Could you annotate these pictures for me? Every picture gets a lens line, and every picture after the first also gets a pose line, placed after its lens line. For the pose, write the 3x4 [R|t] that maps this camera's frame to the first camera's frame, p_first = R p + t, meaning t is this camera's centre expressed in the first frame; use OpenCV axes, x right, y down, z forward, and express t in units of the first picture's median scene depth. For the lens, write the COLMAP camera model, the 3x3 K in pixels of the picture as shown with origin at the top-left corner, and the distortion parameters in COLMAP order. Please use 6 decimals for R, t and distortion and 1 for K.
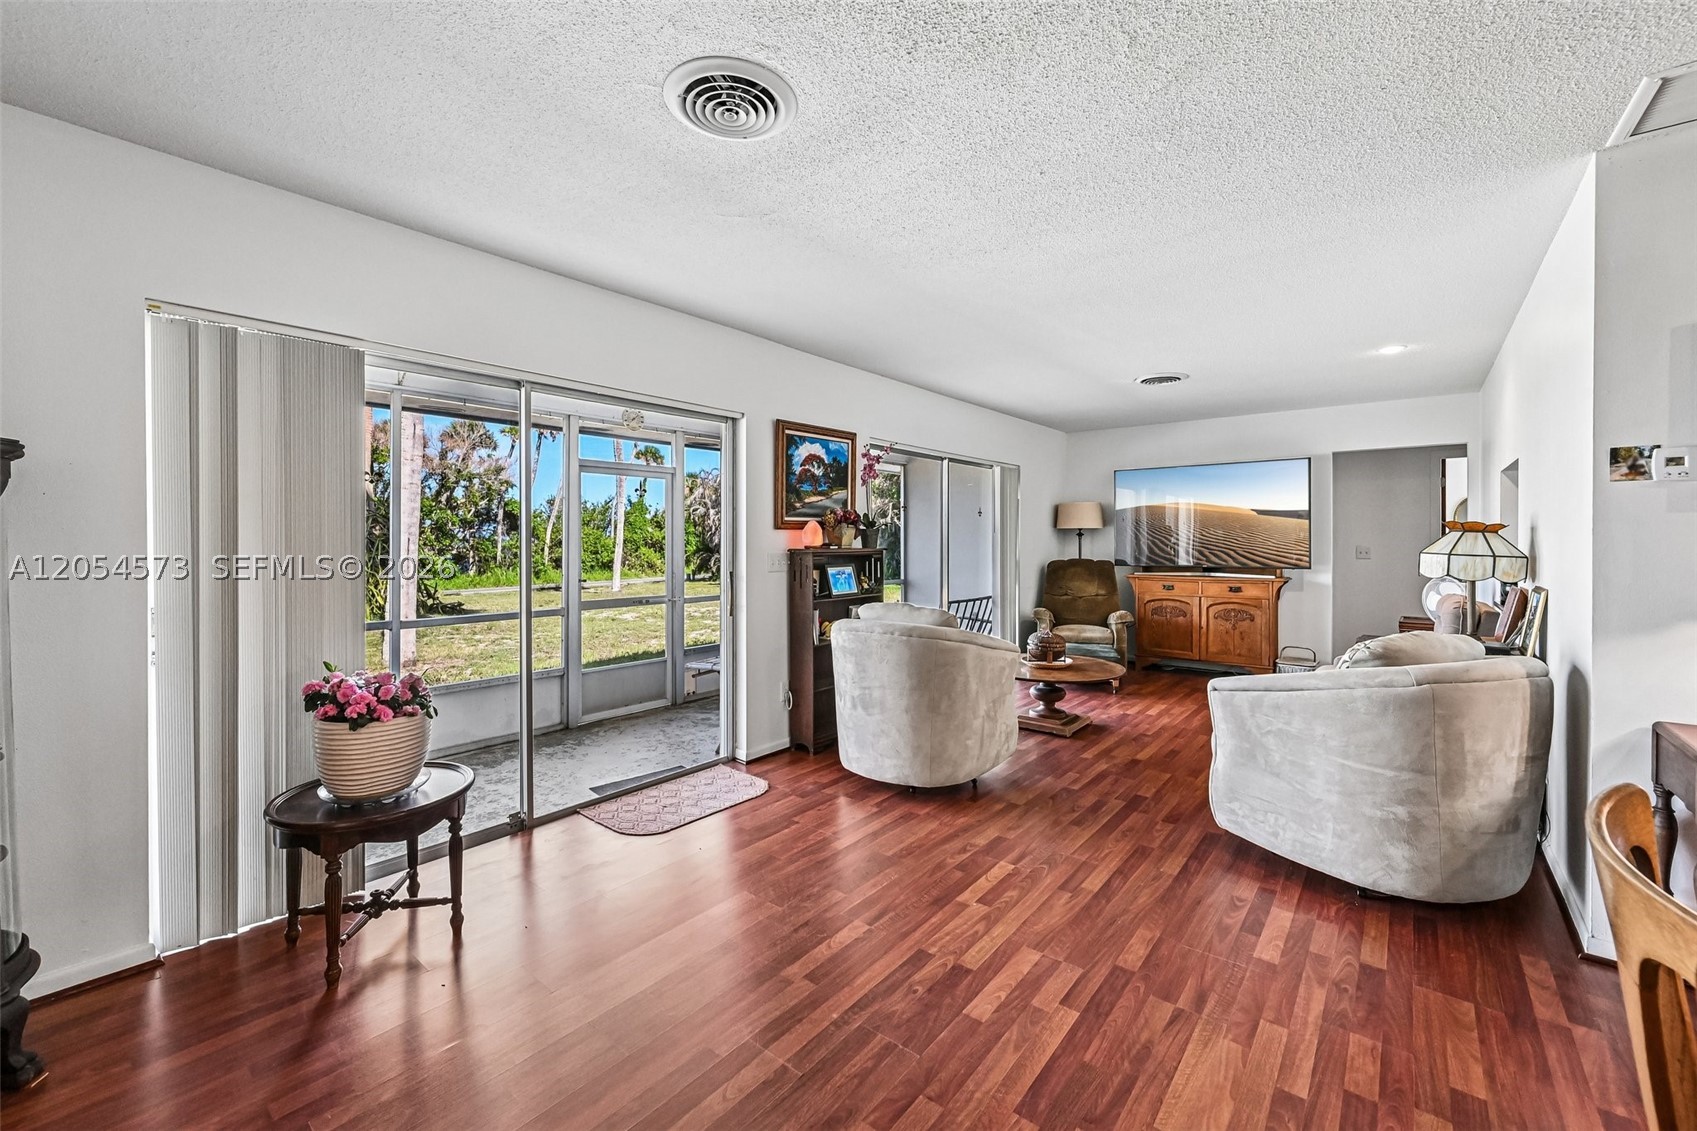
lens RADIAL K [[682.4, 0, 818.0], [0, 682.4, 542.8], [0, 0, 1]] dist [-0.001373, -0.001202]
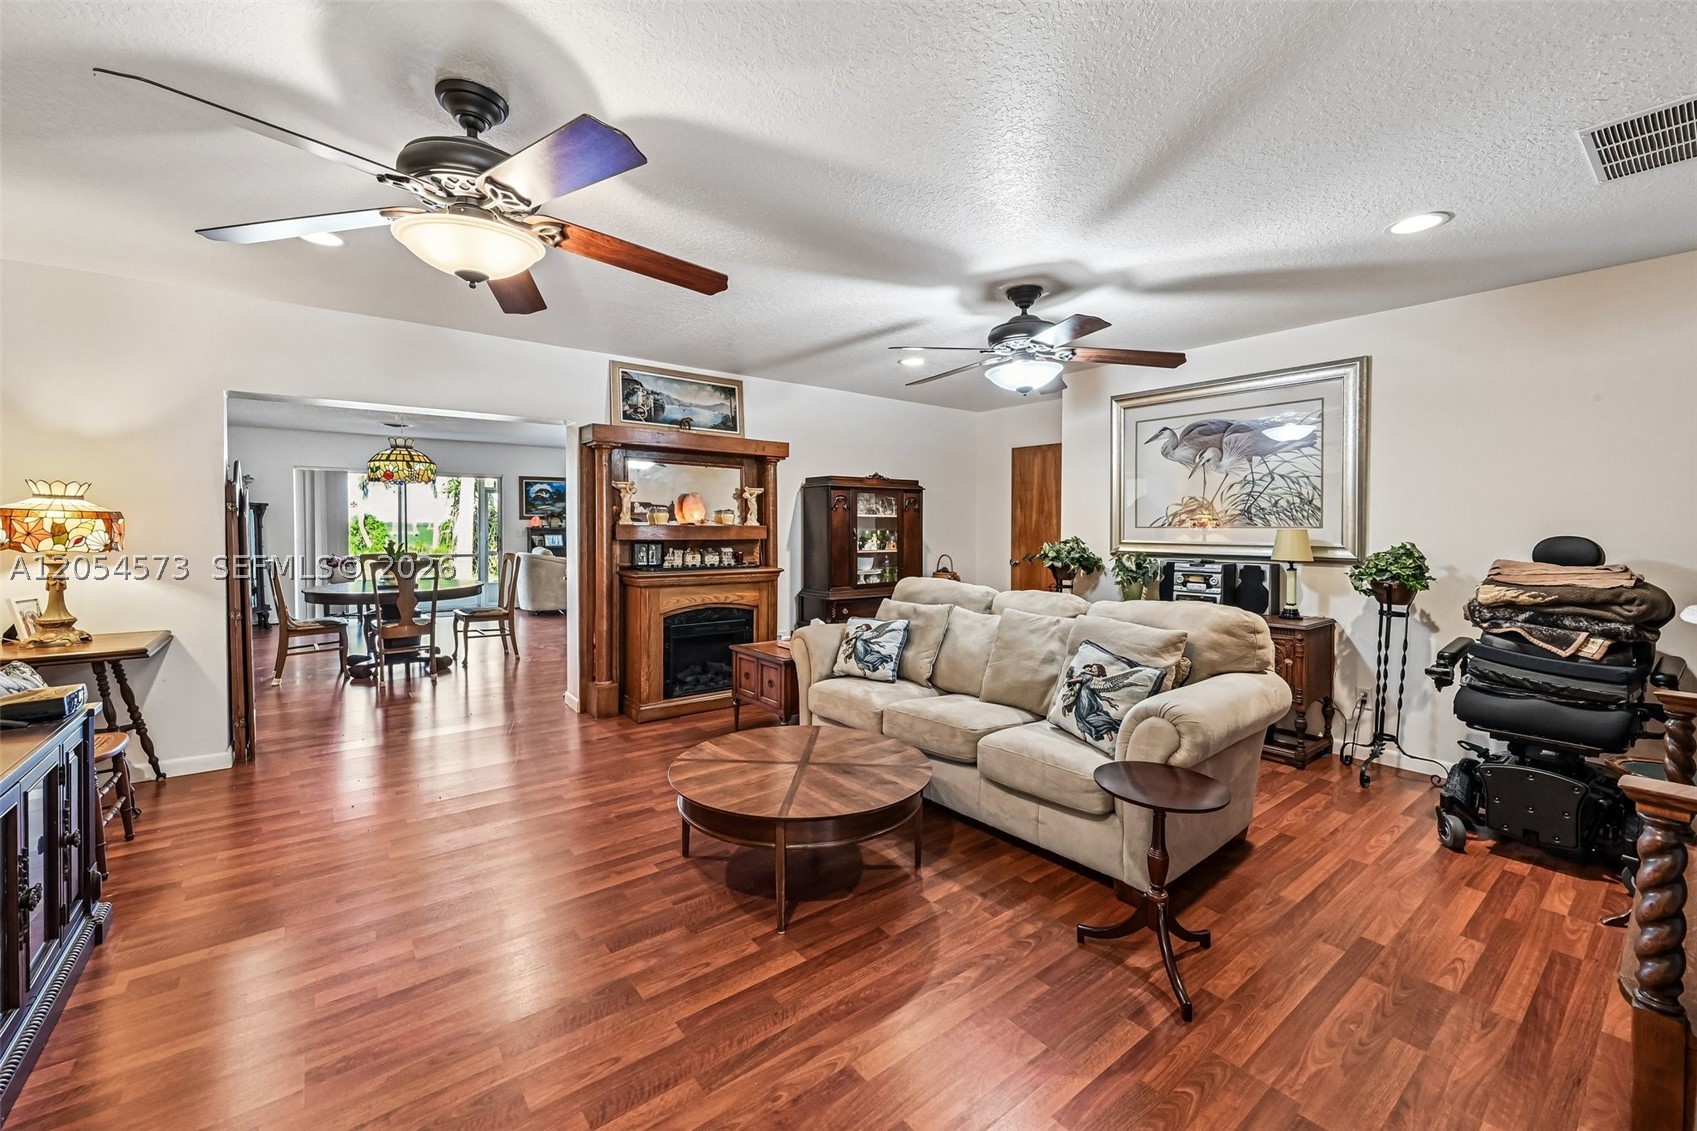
lens RADIAL K [[682.4, 0, 859.4], [0, 682.4, 536.6], [0, 0, 1]] dist [-0.001373, -0.001202]
pose [[0.981326, 0.001098, -0.192350, 1.646450], [0.001923, 0.999878, 0.015517, 0.007851], [0.192344, -0.015597, 0.981204, -1.243894]]
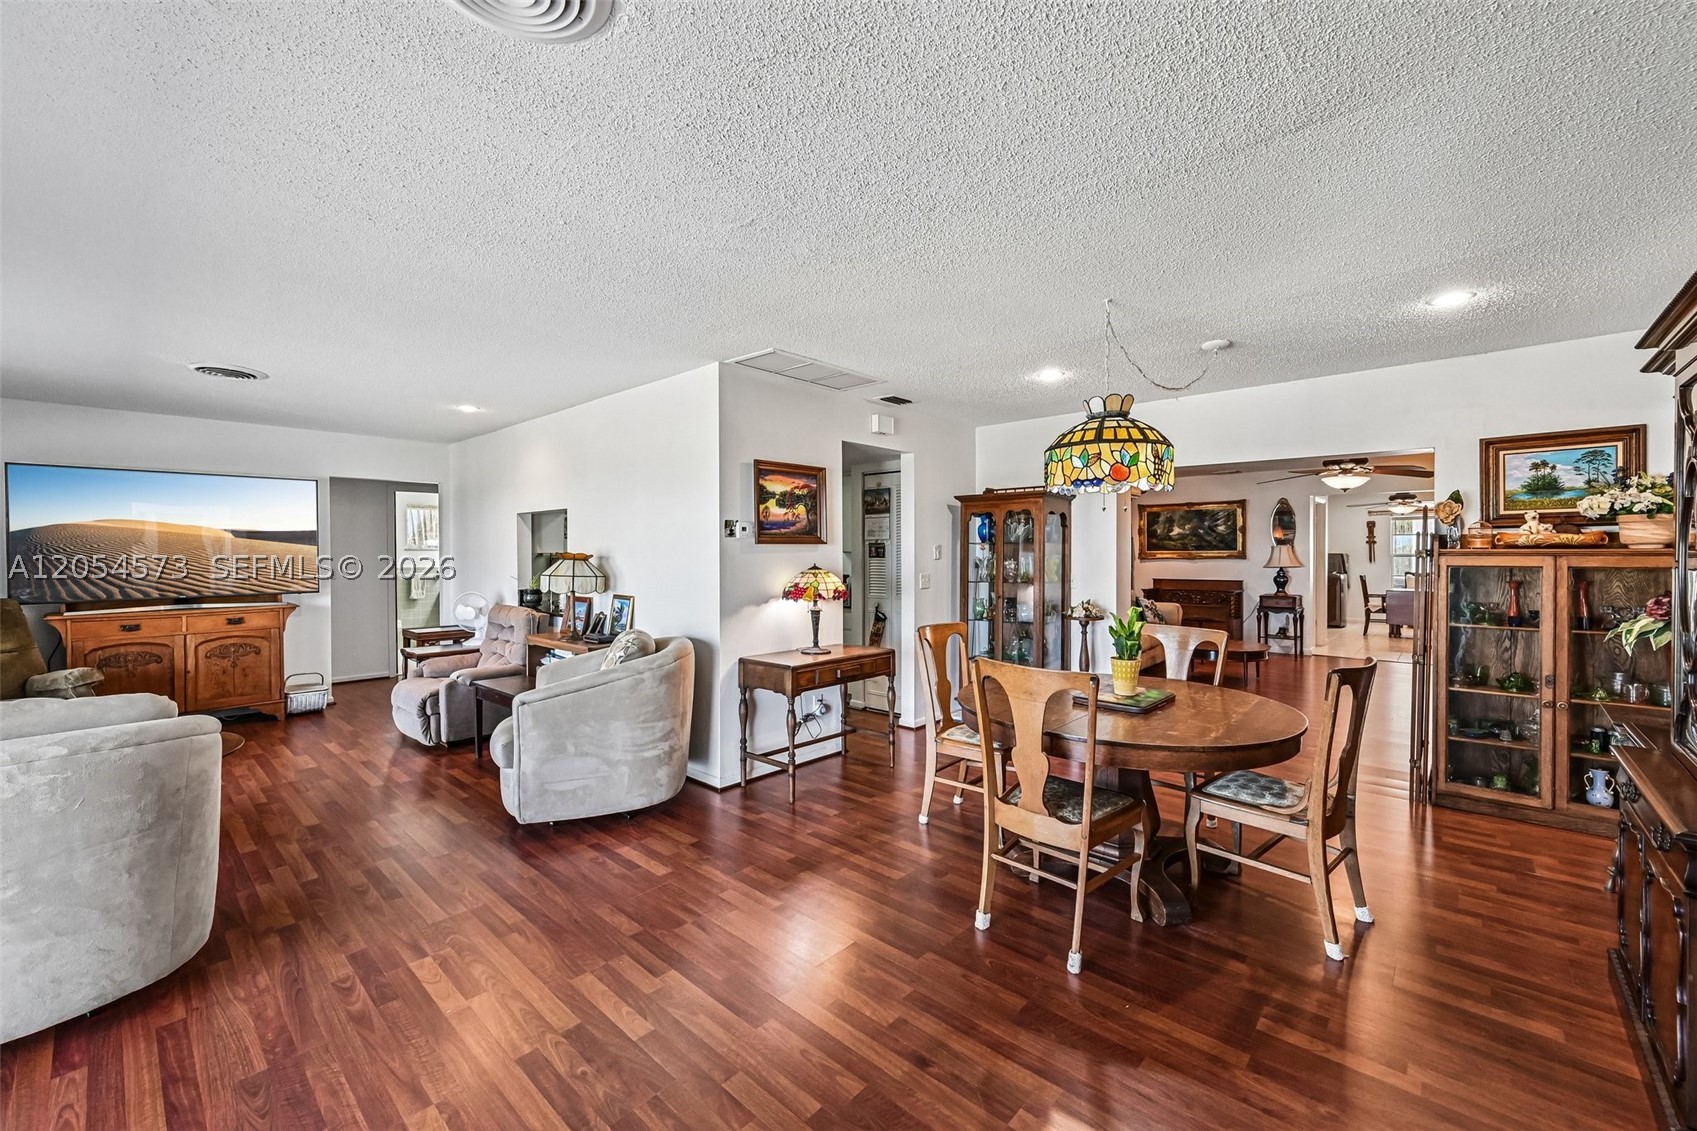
lens RADIAL K [[682.4, 0, 845.5], [0, 682.4, 558.6], [0, 0, 1]] dist [-0.001373, -0.001202]
pose [[0.034368, -0.013342, 0.999320, -0.343736], [0.008369, 0.999880, 0.013062, -0.024333], [-0.999374, 0.007915, 0.034475, 0.271982]]
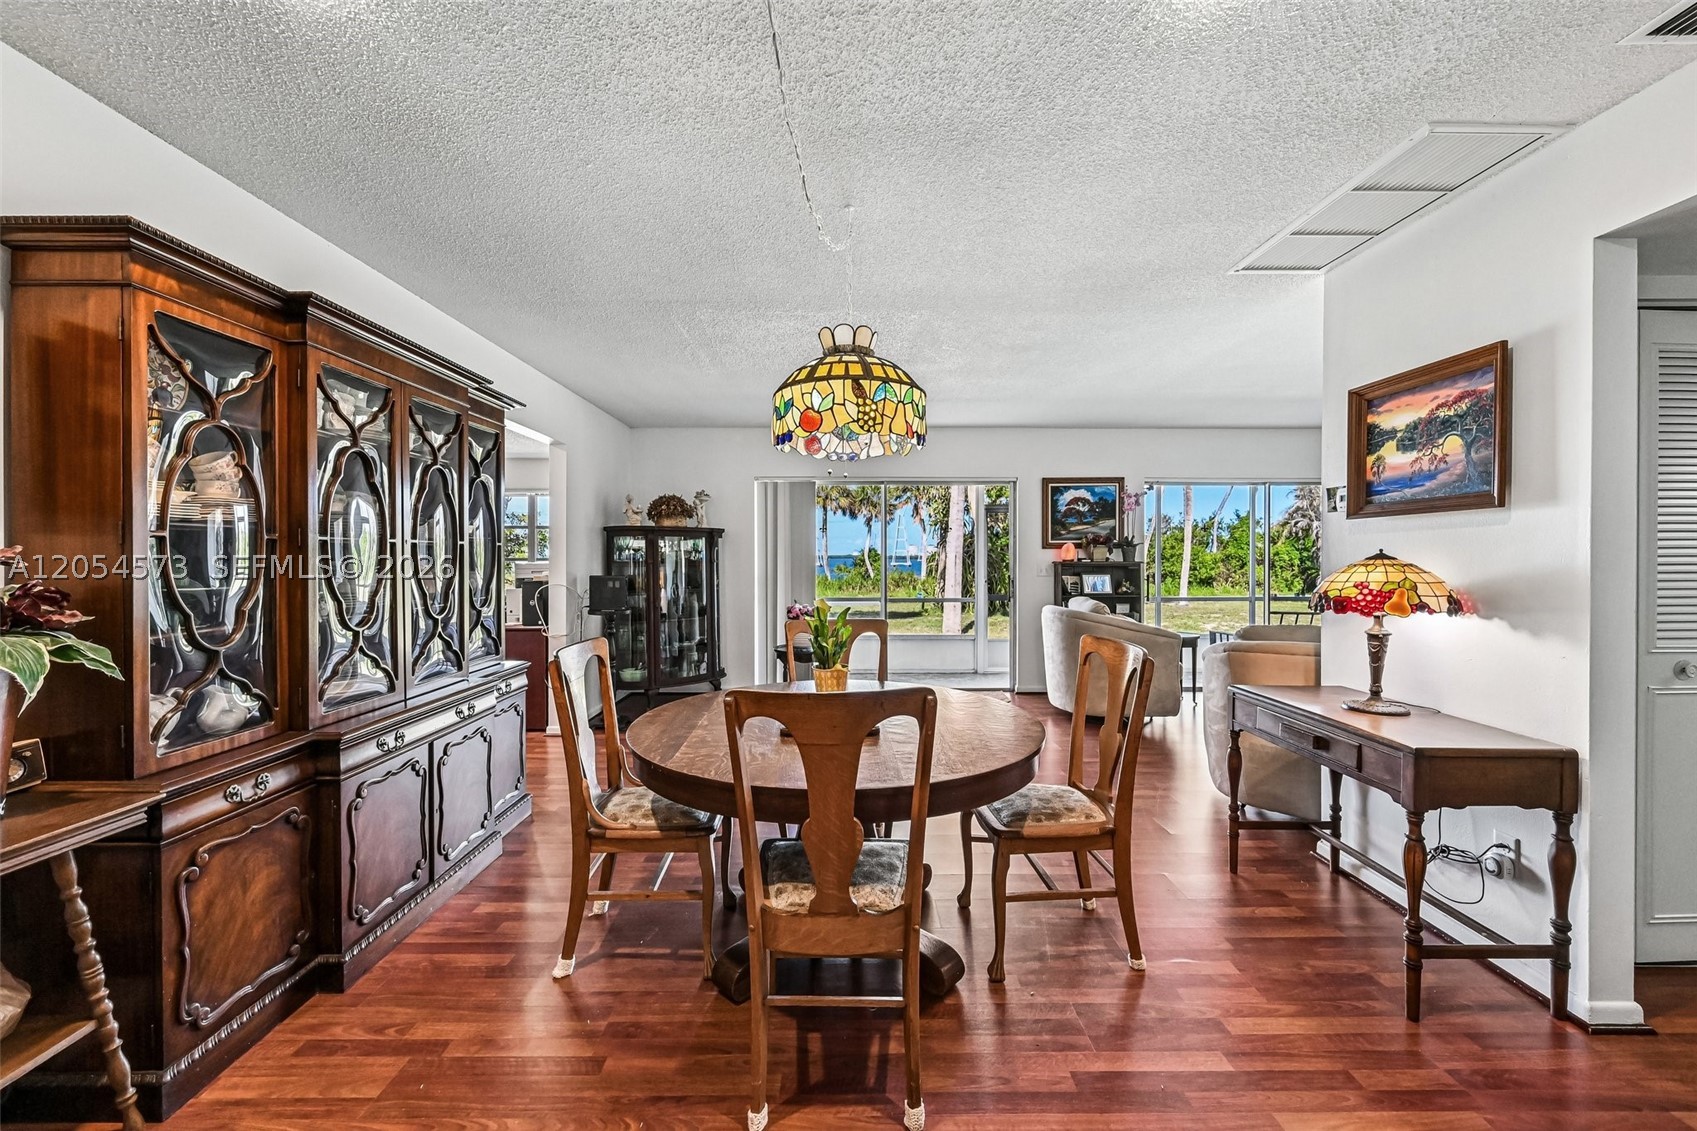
lens RADIAL K [[682.4, 0, 855.3], [0, 682.4, 558.2], [0, 0, 1]] dist [-0.001373, -0.001202]
pose [[0.659436, -0.000860, -0.751760, 0.805465], [-0.000239, 0.999999, -0.001353, 0.003866], [0.751761, 0.001072, 0.659435, -0.337831]]
